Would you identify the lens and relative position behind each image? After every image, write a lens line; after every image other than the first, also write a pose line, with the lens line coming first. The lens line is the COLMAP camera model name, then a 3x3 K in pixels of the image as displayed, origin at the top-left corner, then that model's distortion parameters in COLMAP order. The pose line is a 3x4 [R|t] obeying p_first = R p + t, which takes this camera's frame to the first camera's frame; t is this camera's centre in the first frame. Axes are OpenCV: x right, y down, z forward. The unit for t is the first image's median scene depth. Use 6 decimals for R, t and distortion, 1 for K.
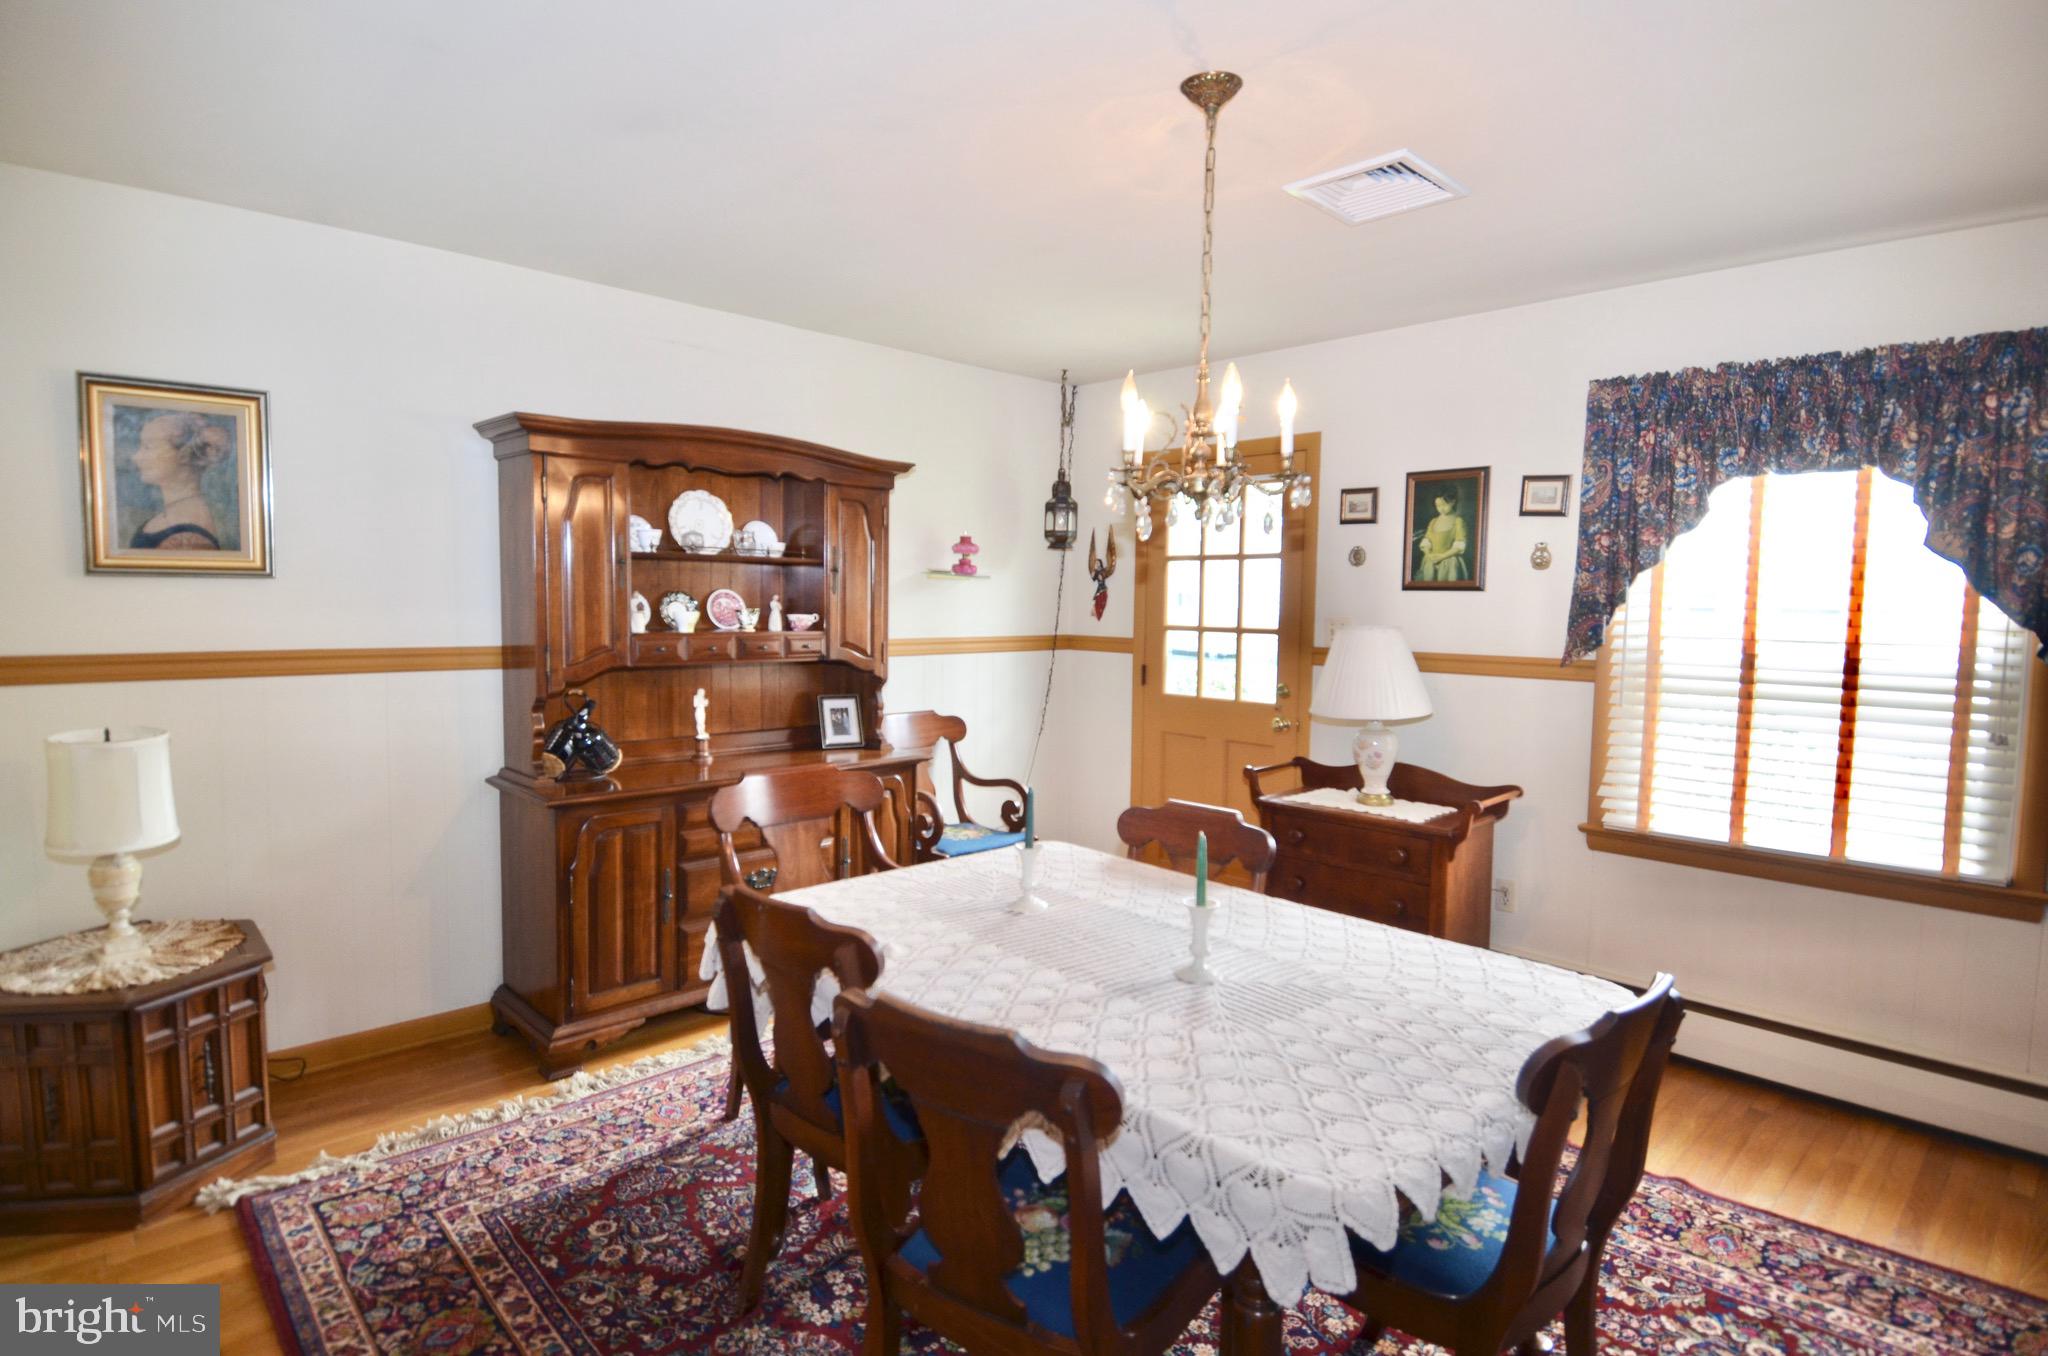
lens RADIAL K [[1063.8, 0, 1034.1], [0, 1063.8, 681.9], [0, 0, 1]] dist [0.038085, -0.041526]
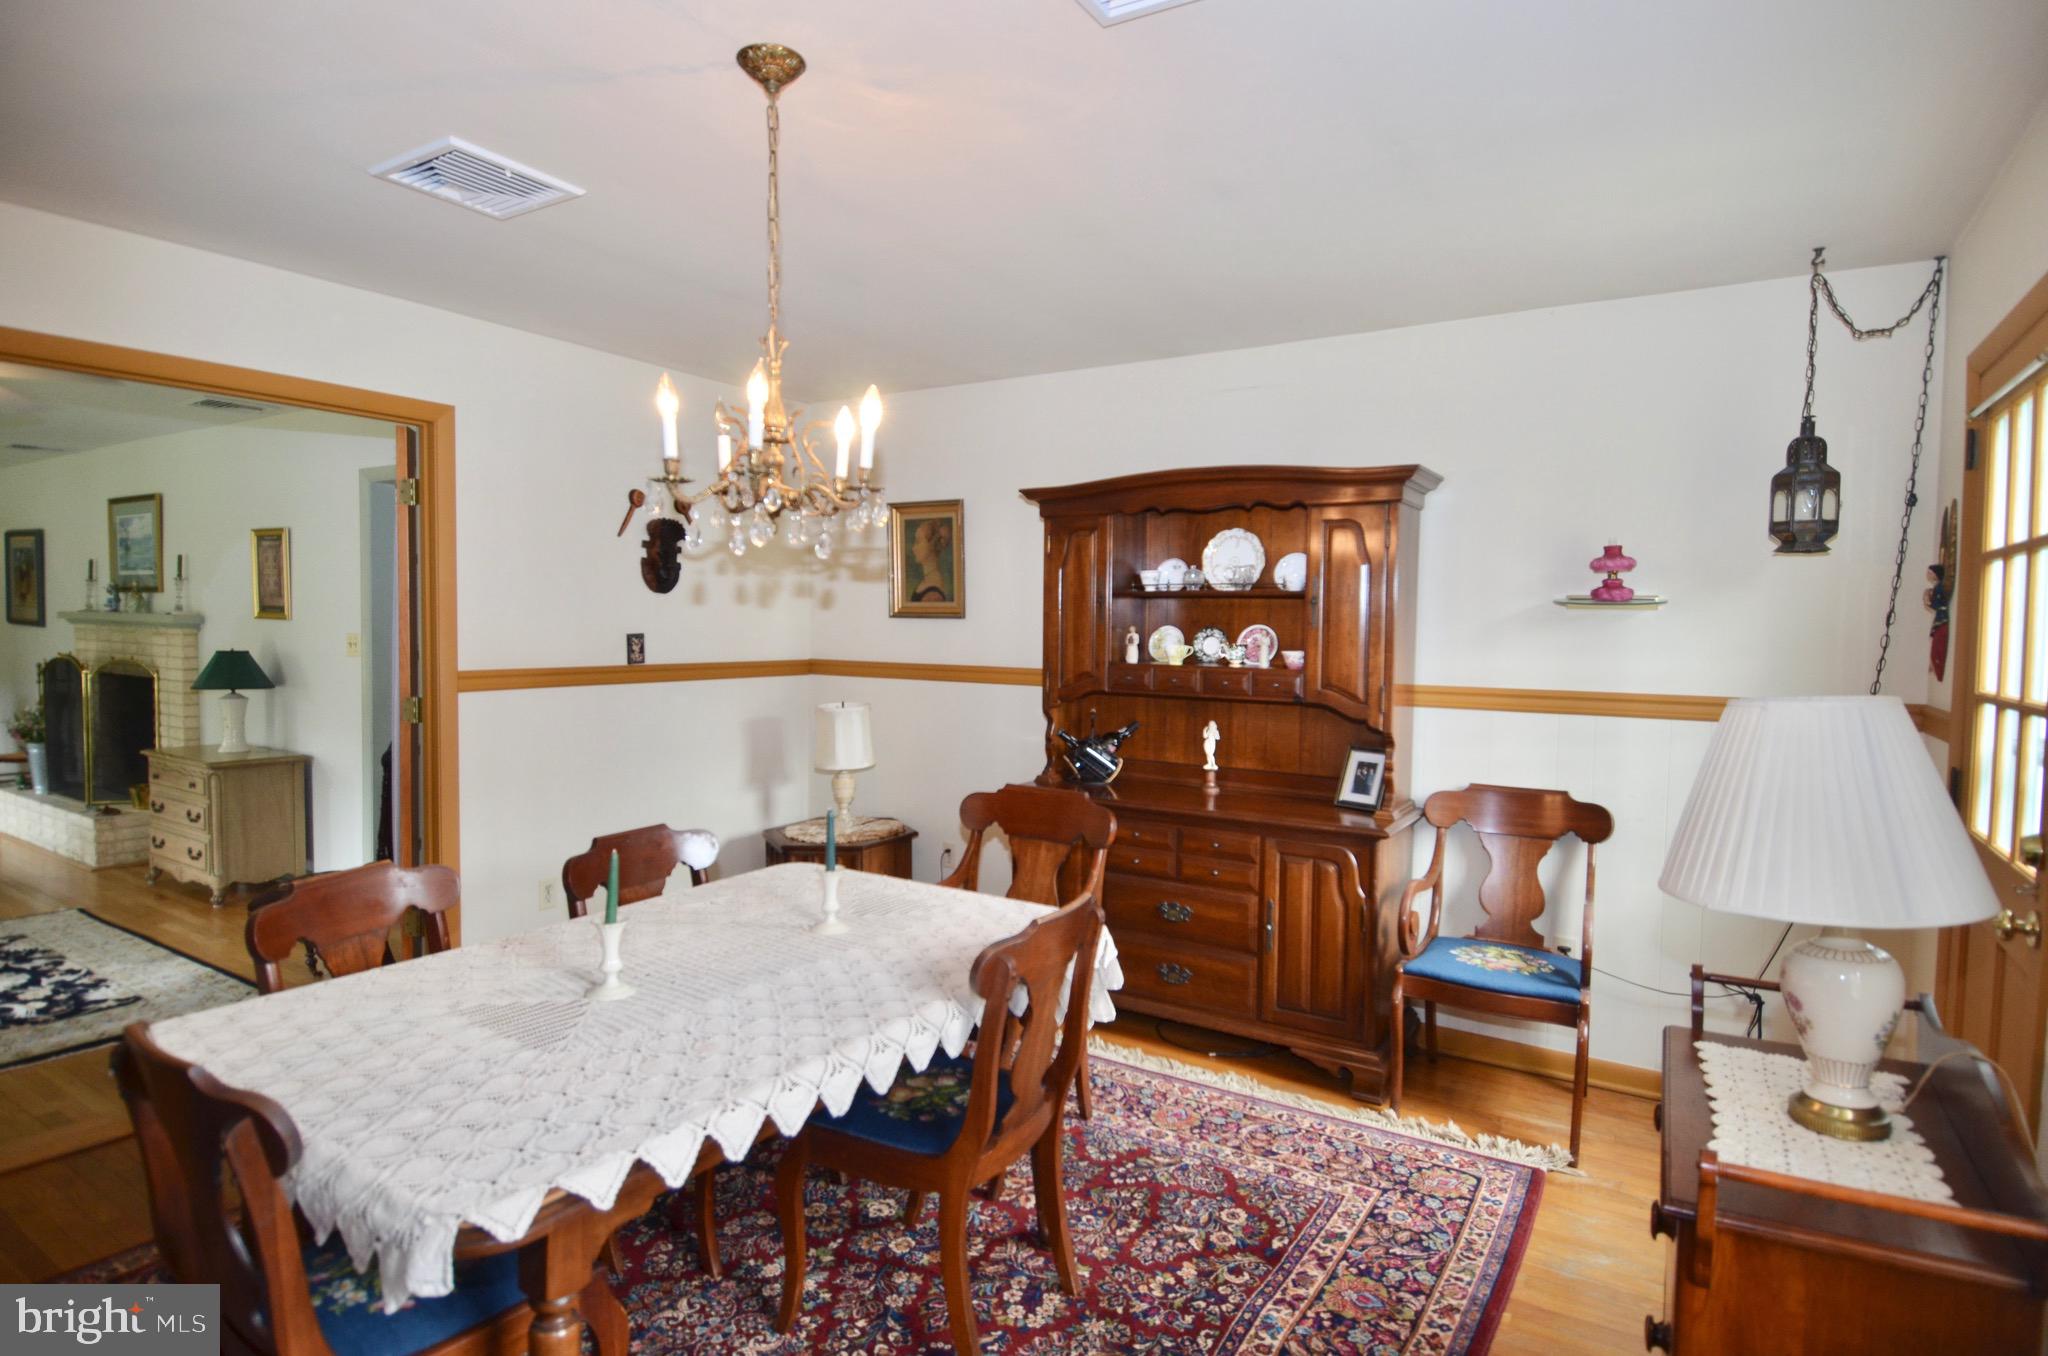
lens RADIAL K [[1063.8, 0, 1057.4], [0, 1063.8, 677.5], [0, 0, 1]] dist [0.038085, -0.041526]
pose [[0.231982, 0.035488, -0.972073, 0.611000], [-0.089823, 0.995846, 0.014920, -0.035054], [0.968564, 0.083853, 0.234206, 0.577455]]
